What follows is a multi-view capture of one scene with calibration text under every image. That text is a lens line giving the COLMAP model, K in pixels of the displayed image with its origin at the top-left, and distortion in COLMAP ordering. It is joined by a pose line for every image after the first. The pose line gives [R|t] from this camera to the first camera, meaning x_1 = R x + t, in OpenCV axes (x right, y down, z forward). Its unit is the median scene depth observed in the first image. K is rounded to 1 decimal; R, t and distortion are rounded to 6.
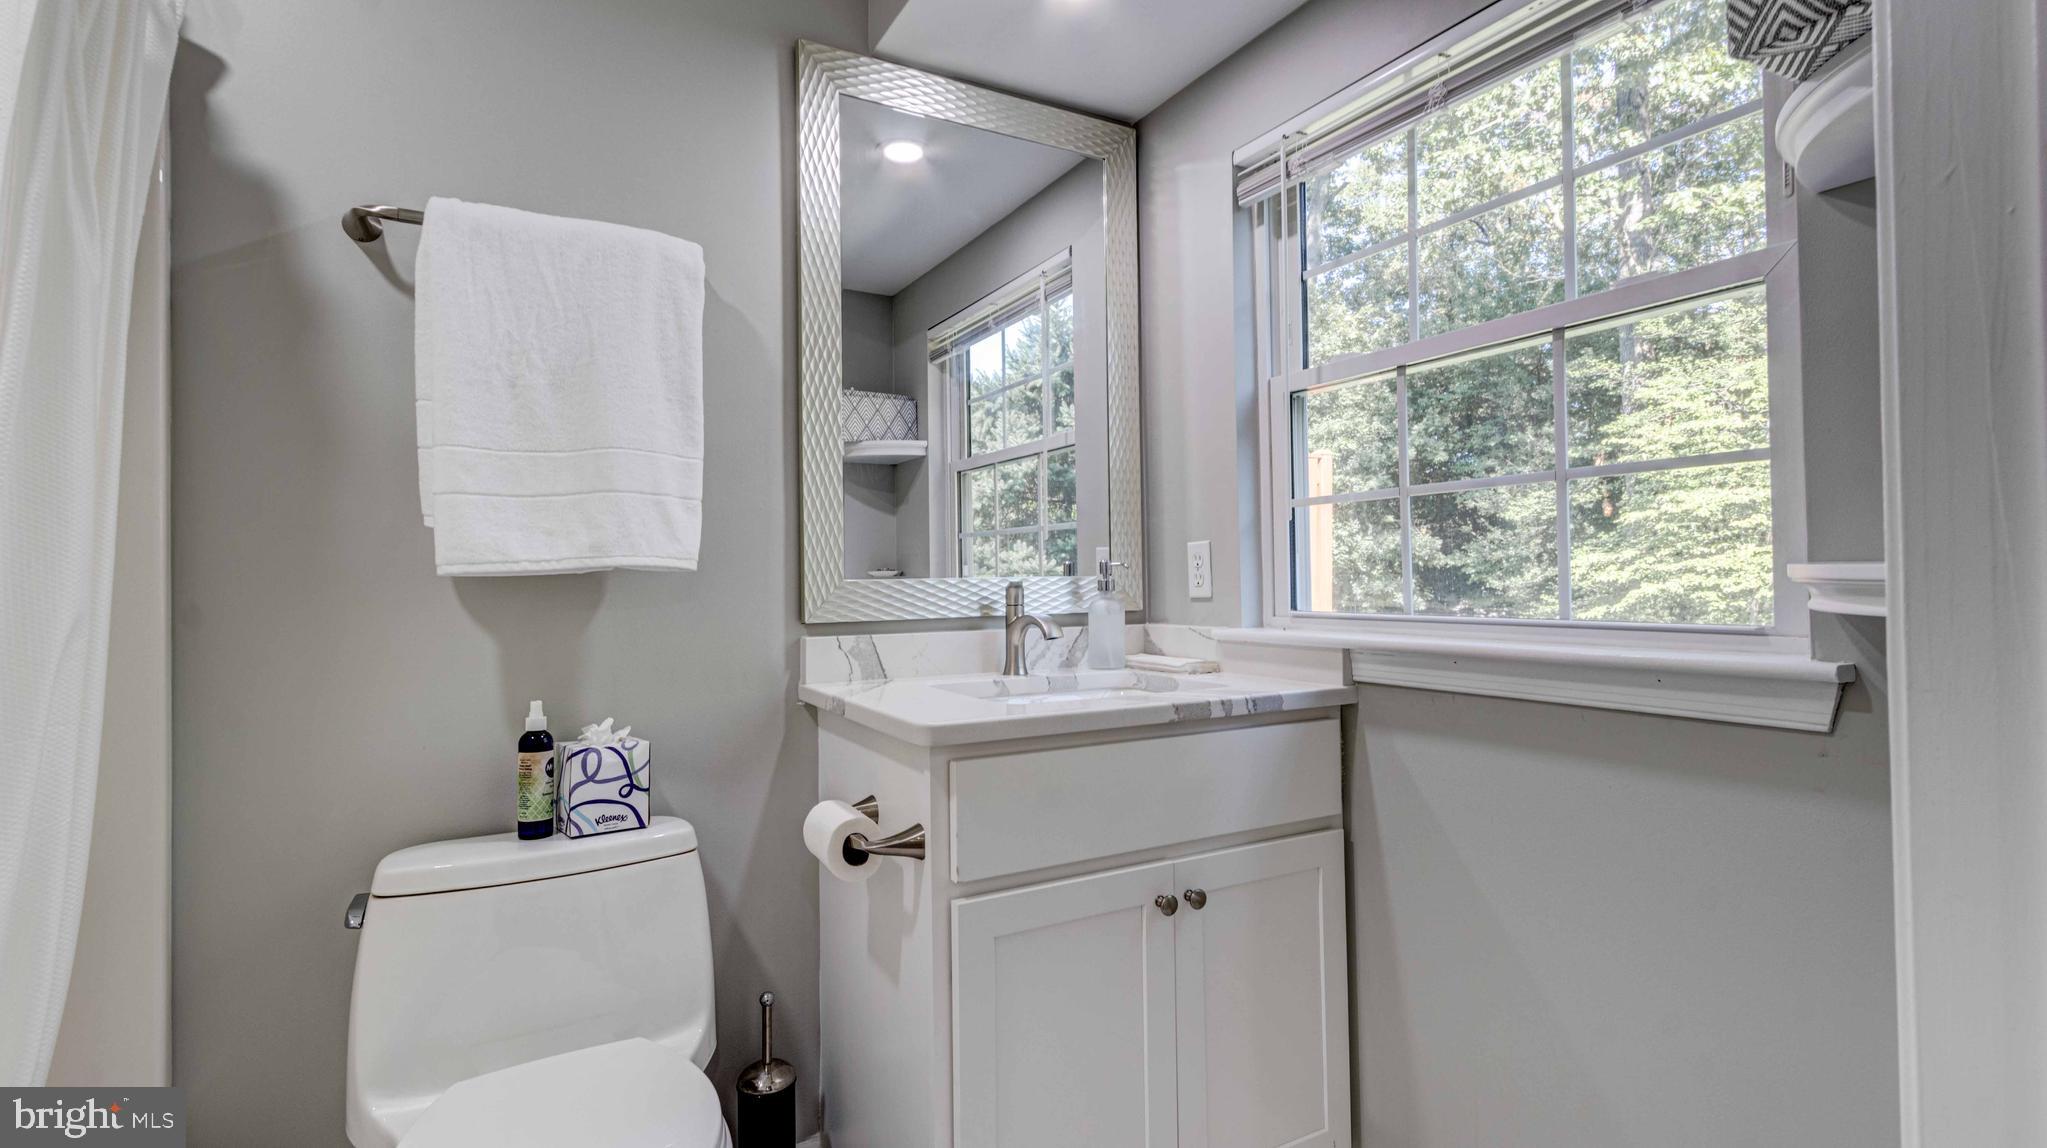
lens RADIAL K [[937.8, 0, 1009.5], [0, 937.8, 560.1], [0, 0, 1]] dist [0.004697, 0.000261]
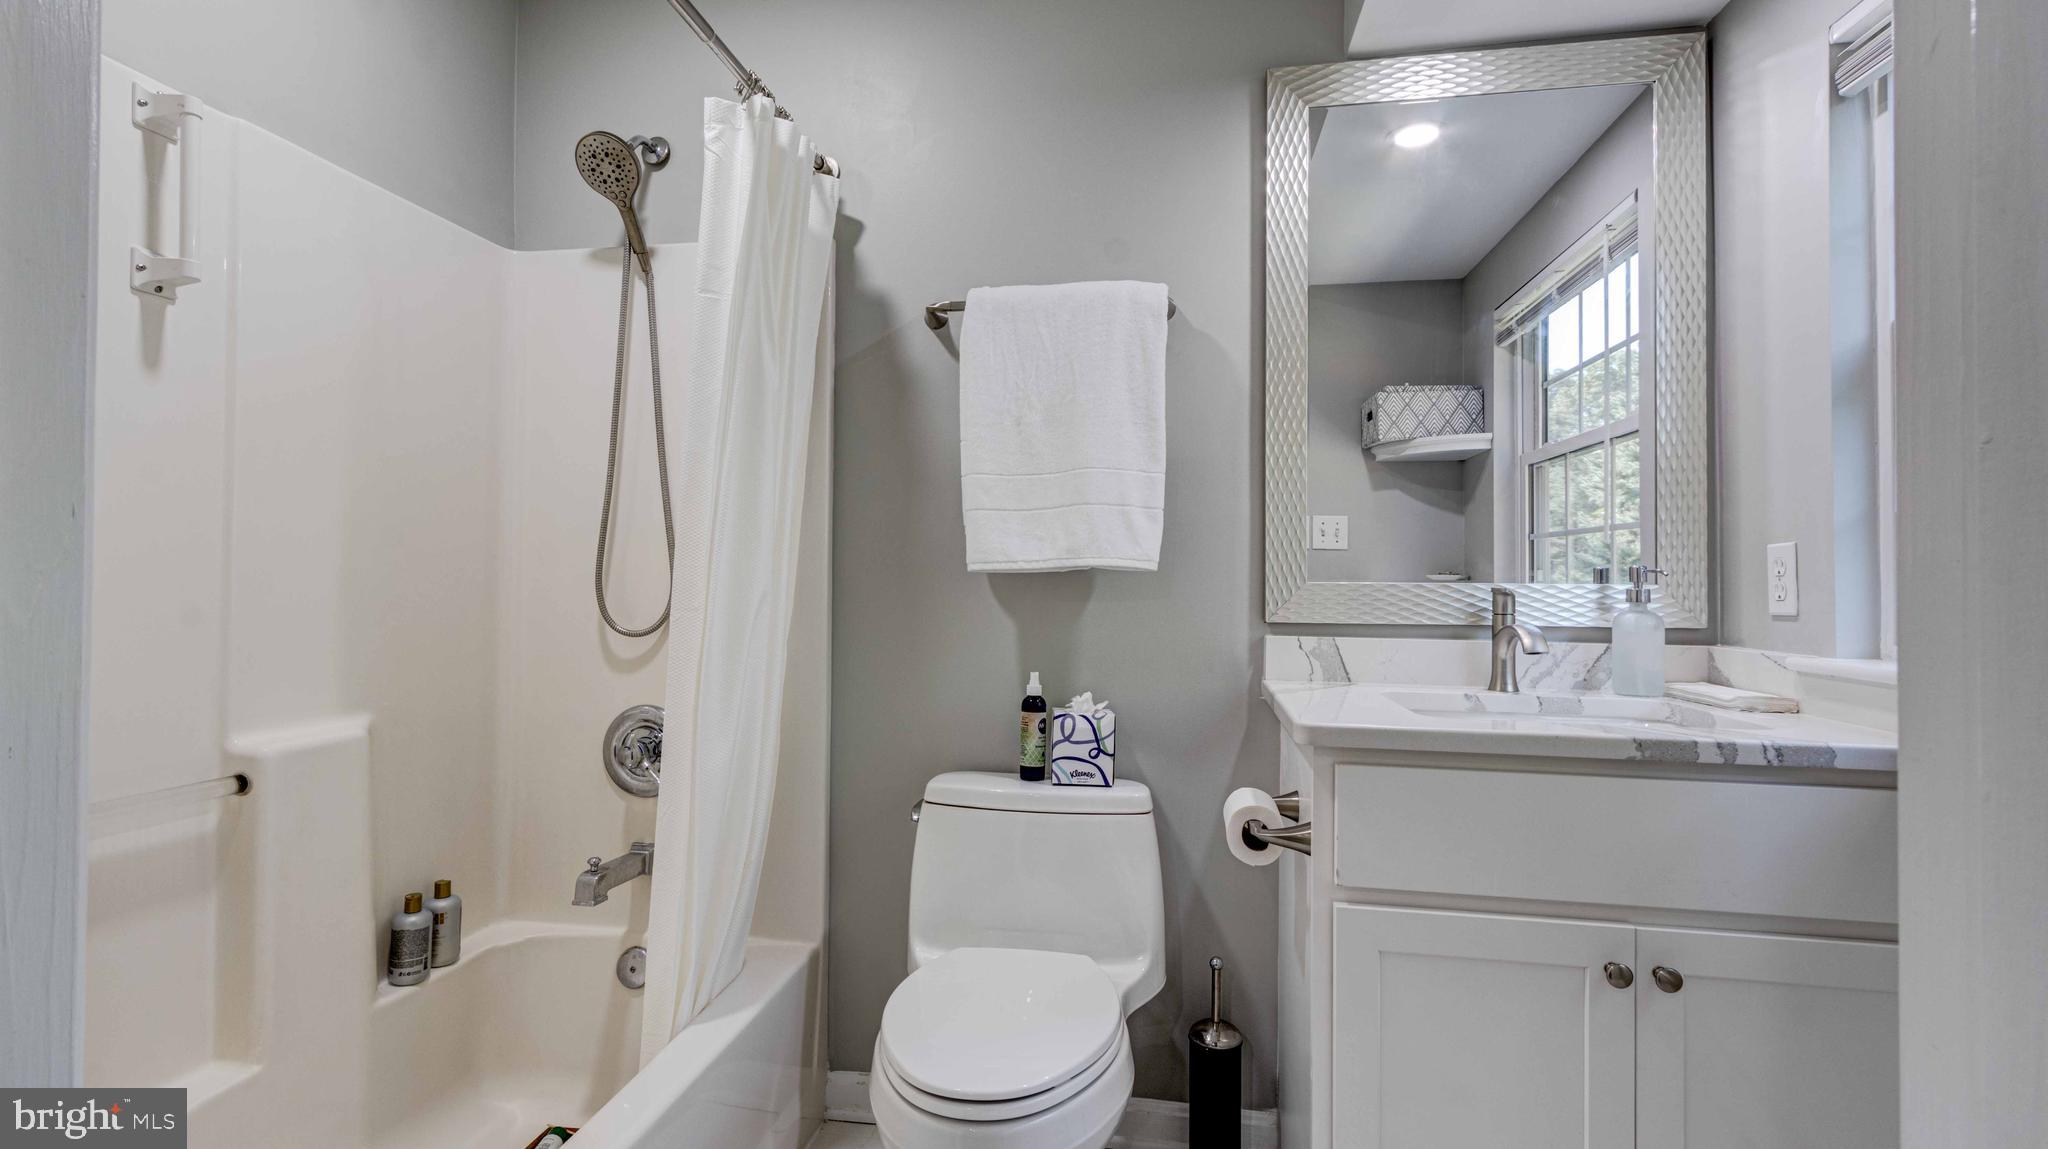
lens RADIAL K [[938.2, 0, 1010.0], [0, 938.2, 560.6], [0, 0, 1]] dist [0.004697, 0.000261]
pose [[0.777902, 0.007638, -0.628339, 0.252402], [-0.008125, 0.999965, 0.002096, -0.002175], [0.628333, 0.003475, 0.777937, -0.002464]]
